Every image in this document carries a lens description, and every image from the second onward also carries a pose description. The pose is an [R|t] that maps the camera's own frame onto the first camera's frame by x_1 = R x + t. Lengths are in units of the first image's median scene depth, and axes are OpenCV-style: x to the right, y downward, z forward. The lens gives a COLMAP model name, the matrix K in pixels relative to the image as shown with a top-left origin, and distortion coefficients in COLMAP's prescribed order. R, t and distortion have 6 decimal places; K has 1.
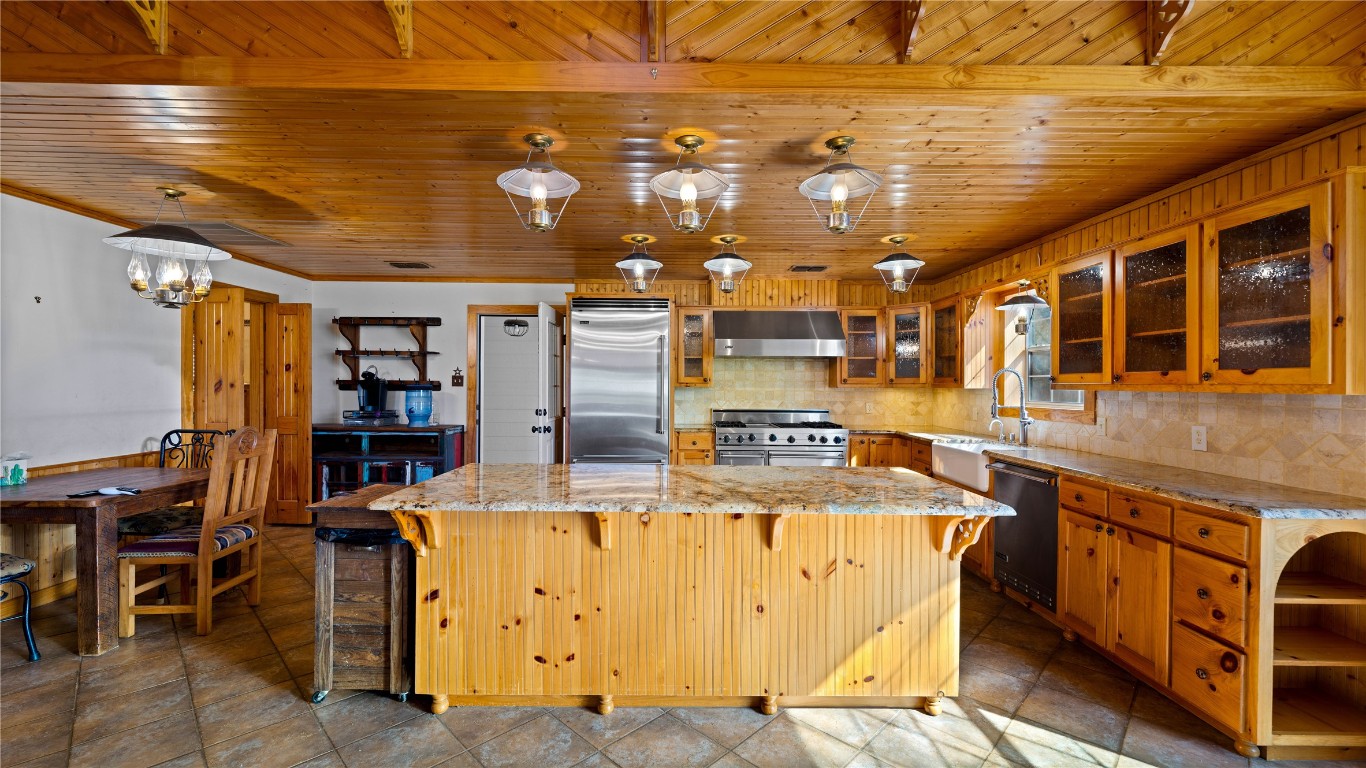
lens RADIAL K [[570.3, 0, 669.7], [0, 570.3, 382.7], [0, 0, 1]] dist [0.002278, -0.002617]
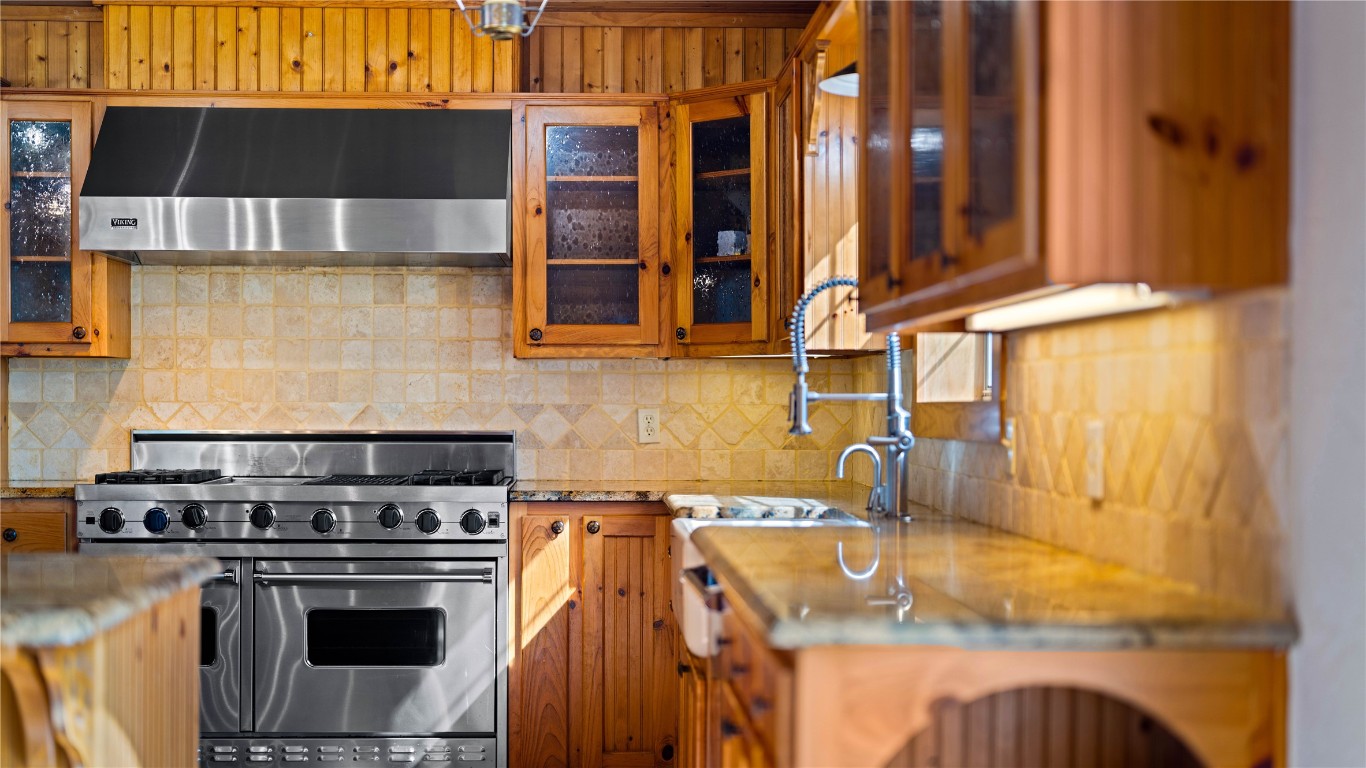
lens RADIAL K [[1948.2, 0, 662.3], [0, 1948.2, 413.0], [0, 0, 1]] dist [0.009640, 0.000000]
pose [[0.998943, -0.003688, 0.045816, 0.490616], [0.003331, 0.999964, 0.007850, 0.046345], [-0.045843, -0.007689, 0.998919, -0.089778]]
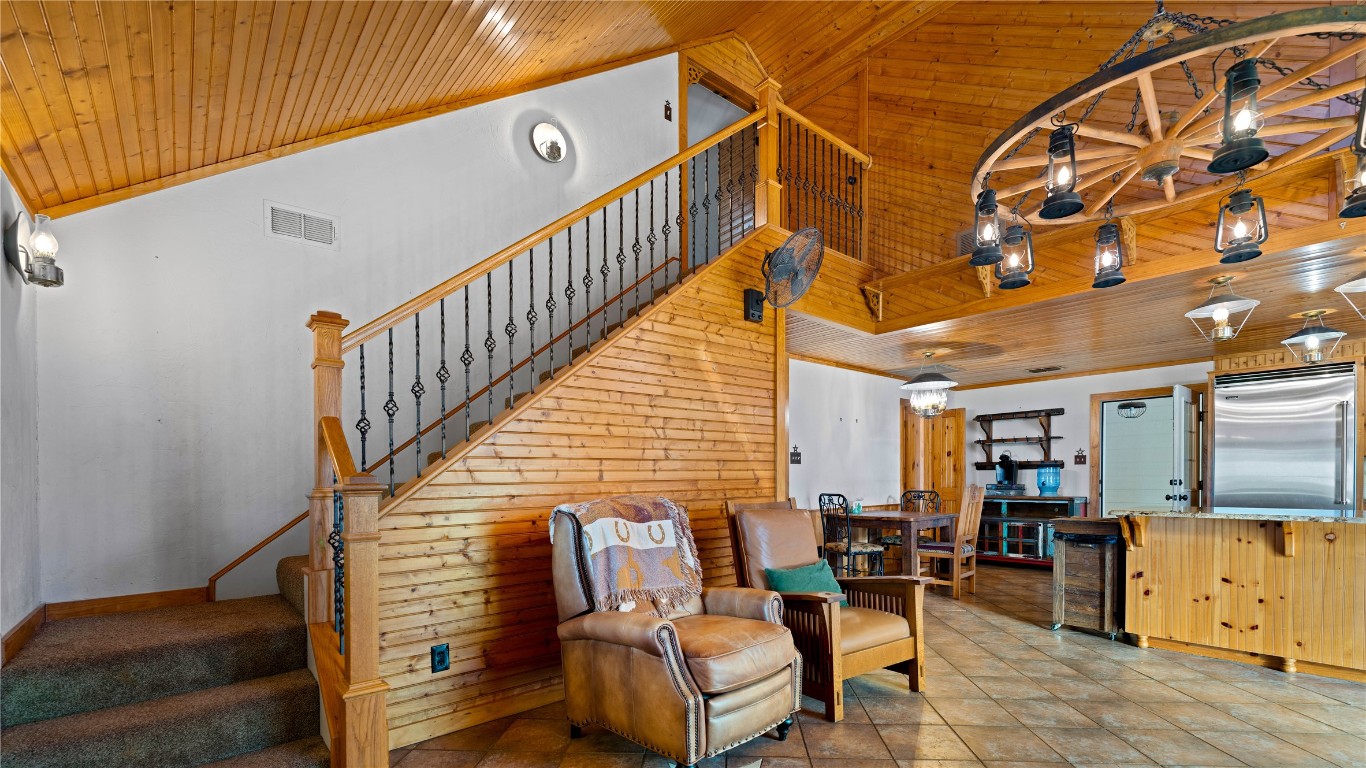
lens RADIAL K [[570.3, 0, 676.4], [0, 570.3, 491.6], [0, 0, 1]] dist [0.002278, -0.002617]
pose [[0.644440, 0.001596, -0.764653, -0.006304], [0.017211, 0.999714, 0.016592, 0.046648], [0.764461, -0.023853, 0.644228, -0.661526]]
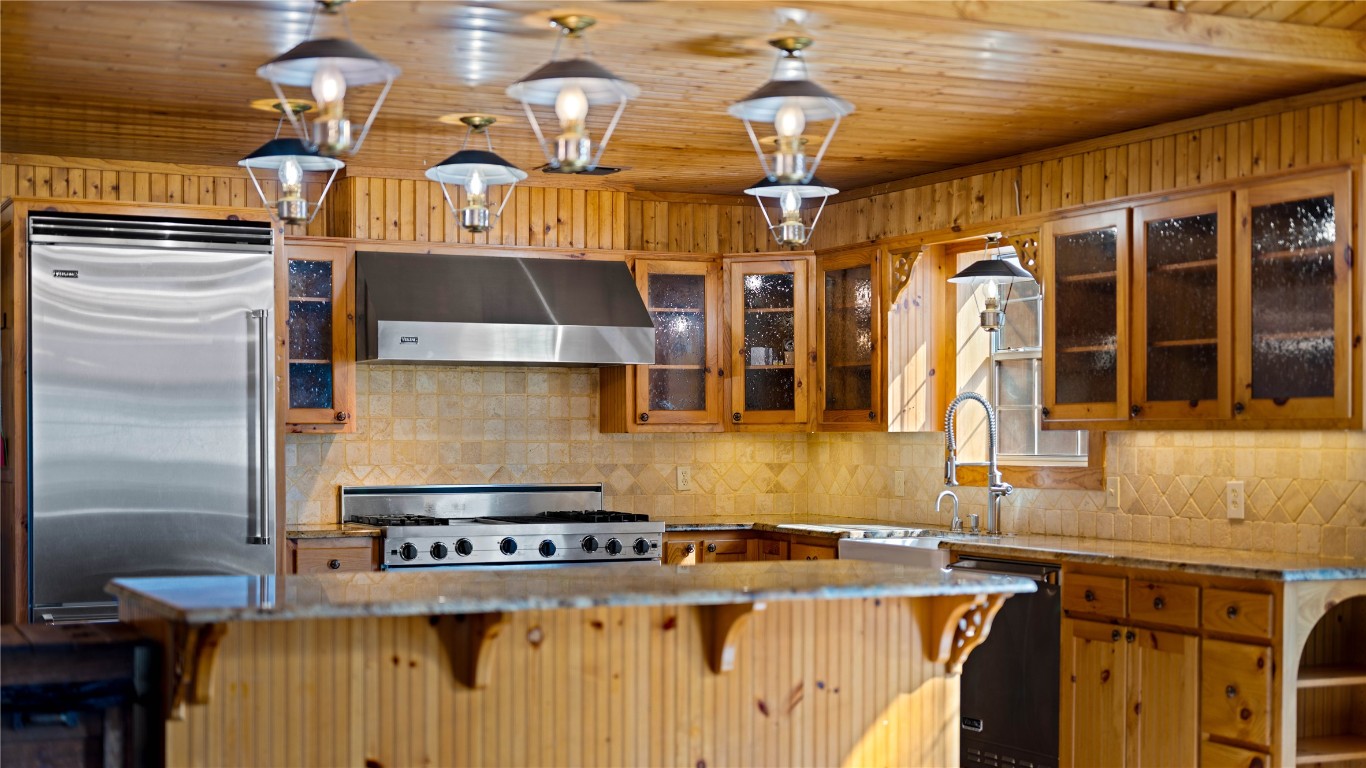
lens RADIAL K [[1948.2, 0, 687.4], [0, 1948.2, 453.4], [0, 0, 1]] dist [0.009640, 0.000000]
pose [[0.900695, -0.010834, 0.434317, -0.493834], [0.005152, 0.999885, 0.014259, 0.004894], [-0.434422, -0.010605, 0.900647, -0.598764]]
